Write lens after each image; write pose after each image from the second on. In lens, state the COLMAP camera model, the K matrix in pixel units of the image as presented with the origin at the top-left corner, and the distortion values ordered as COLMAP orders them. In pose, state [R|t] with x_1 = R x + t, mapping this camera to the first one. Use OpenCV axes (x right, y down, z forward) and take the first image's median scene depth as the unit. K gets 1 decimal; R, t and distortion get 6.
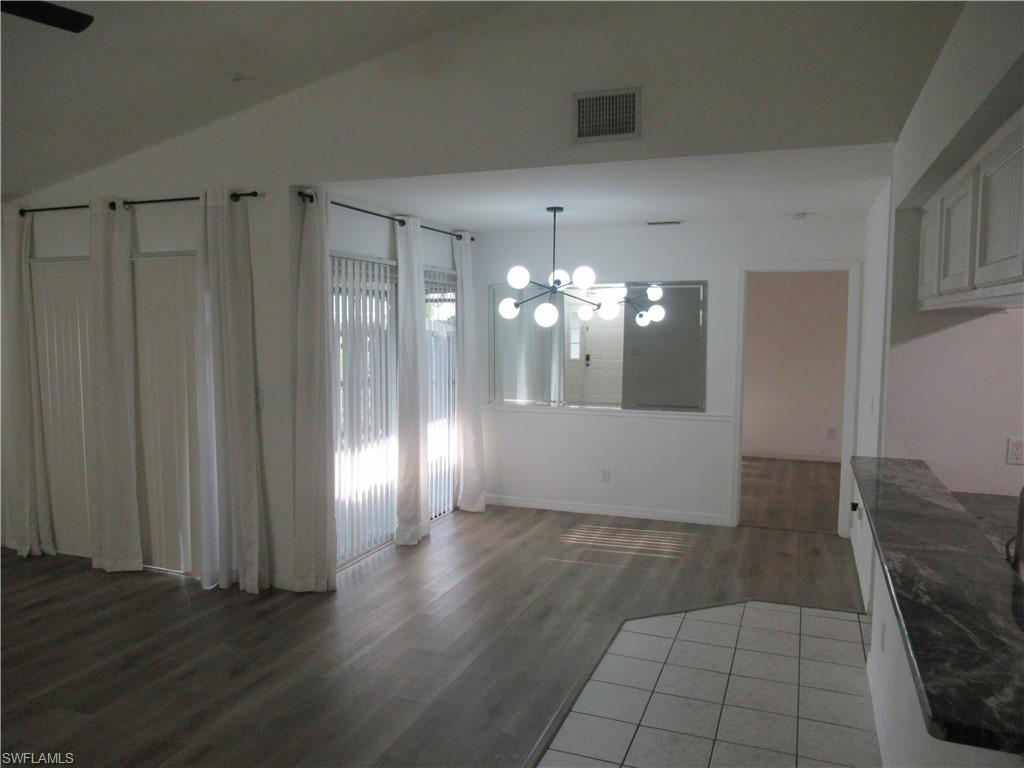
lens RADIAL K [[763.5, 0, 511.8], [0, 763.5, 386.3], [0, 0, 1]] dist [0.003040, -0.011280]
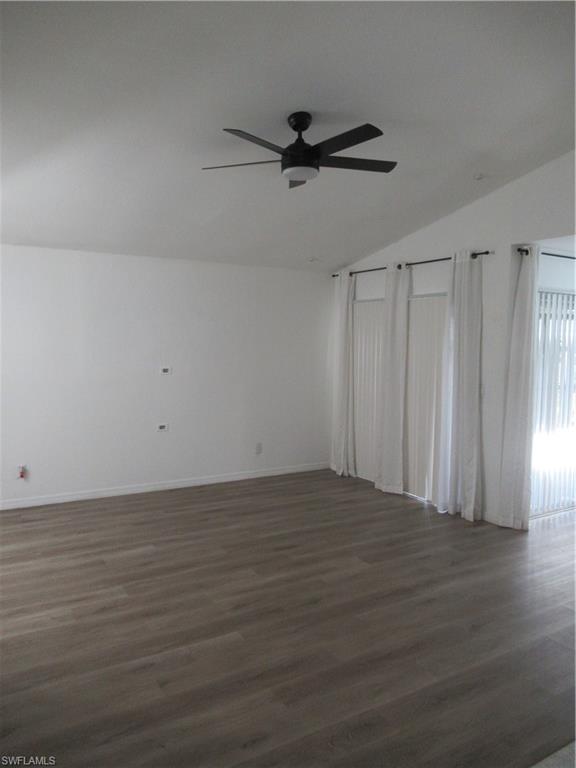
lens RADIAL K [[572.6, 0, 287.6], [0, 572.6, 384.1], [0, 0, 1]] dist [0.003040, -0.011280]
pose [[0.788699, 0.052947, -0.612495, 0.050699], [-0.059285, 0.998192, 0.009949, 0.014905], [0.611914, 0.028465, 0.790412, -0.105841]]
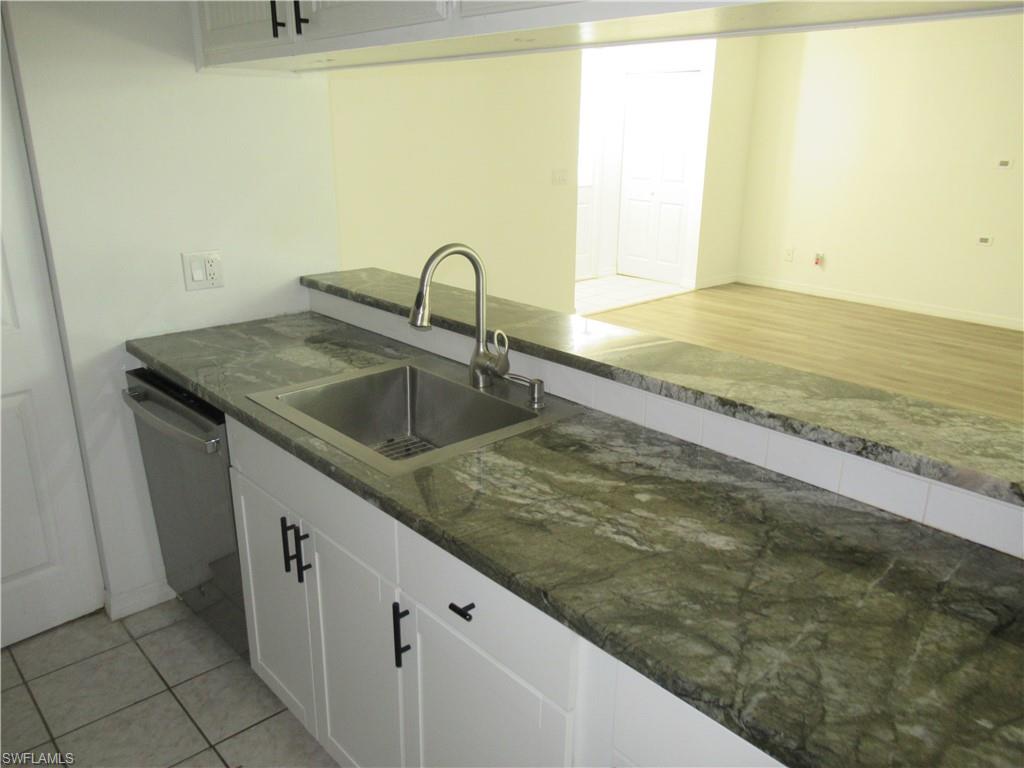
lens RADIAL K [[791.2, 0, 511.5], [0, 791.2, 385.3], [0, 0, 1]] dist [0.008715, 0.002081]
pose [[-0.451031, 0.270397, -0.850563, 0.720829], [-0.089800, 0.934417, 0.344674, -0.028352], [0.887979, 0.231839, -0.397169, 0.717860]]
